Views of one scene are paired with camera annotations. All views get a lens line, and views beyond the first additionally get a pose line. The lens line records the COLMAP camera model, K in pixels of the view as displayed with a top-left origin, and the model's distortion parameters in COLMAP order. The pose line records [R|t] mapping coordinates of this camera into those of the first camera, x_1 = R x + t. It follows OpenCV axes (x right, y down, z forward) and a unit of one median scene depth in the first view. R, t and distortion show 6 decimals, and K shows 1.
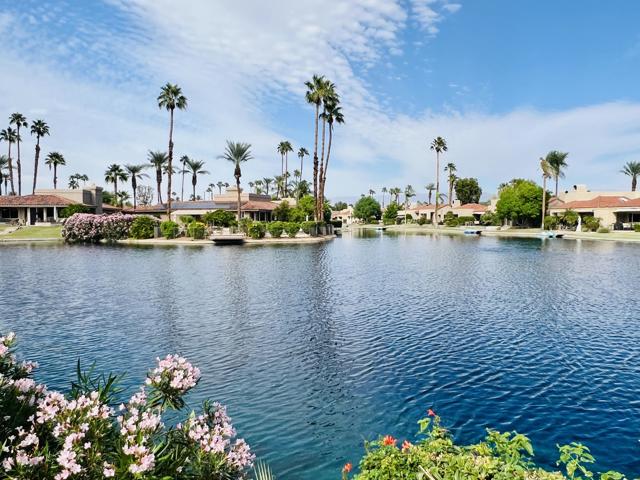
lens RADIAL K [[459.6, 0, 321.3], [0, 459.6, 242.5], [0, 0, 1]] dist [0.006659, -0.004847]
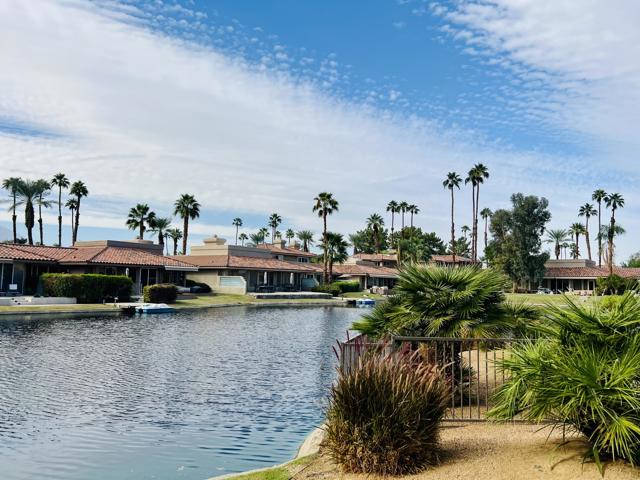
lens RADIAL K [[476.4, 0, 323.1], [0, 476.4, 242.2], [0, 0, 1]] dist [0.087438, -0.115846]
pose [[0.687650, -0.047055, -0.724516, -0.291112], [-0.056761, 0.991359, -0.118259, 0.008356], [0.723820, 0.122445, 0.679037, -0.206975]]
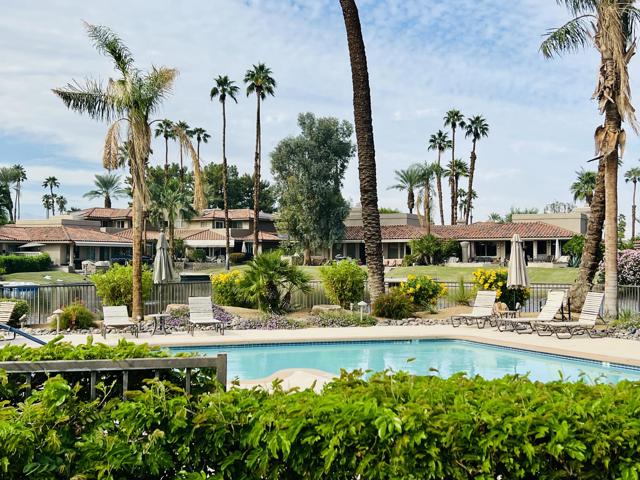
lens RADIAL K [[781.6, 0, 330.8], [0, 781.6, 242.2], [0, 0, 1]] dist [0.089323, 0.000000]
pose [[0.838304, -0.011181, -0.545089, -0.153260], [-0.026458, 0.997777, -0.061158, 0.005103], [0.544561, 0.065691, 0.836145, -0.115671]]
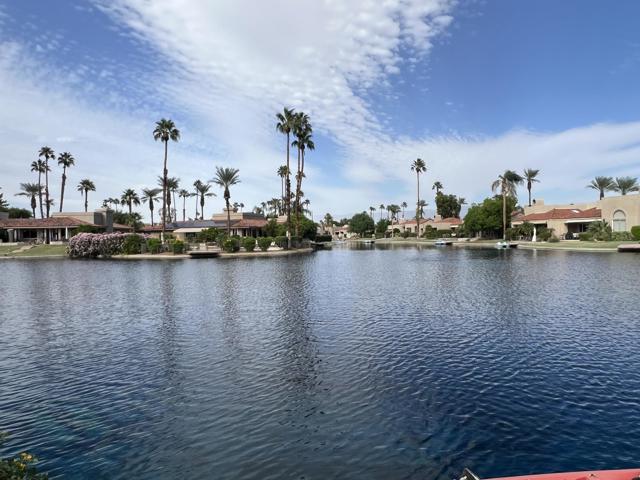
lens RADIAL K [[414.4, 0, 322.3], [0, 414.4, 238.0], [0, 0, 1]] dist [0.013444, -0.009151]
pose [[0.999186, -0.016837, -0.036666, 0.066184], [0.015276, 0.998982, -0.042444, 0.001675], [0.037343, 0.041849, 0.998426, -0.006124]]
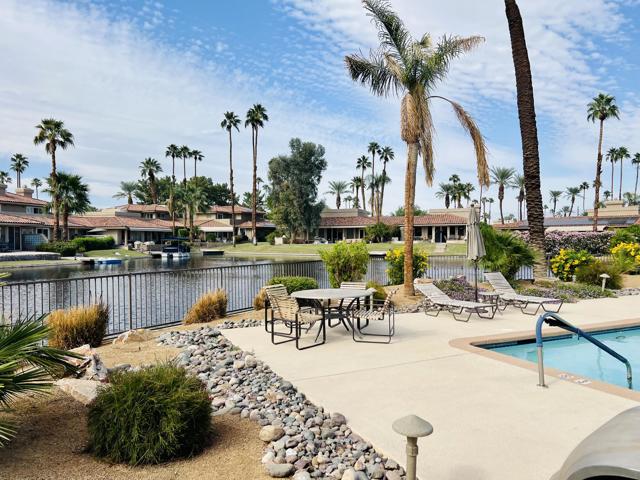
lens RADIAL K [[476.4, 0, 324.9], [0, 476.4, 244.9], [0, 0, 1]] dist [0.087438, -0.115846]
pose [[0.915516, -0.001459, -0.402278, -0.301920], [-0.012741, 0.999387, -0.032622, 0.005227], [0.402079, 0.034992, 0.914936, -0.091368]]
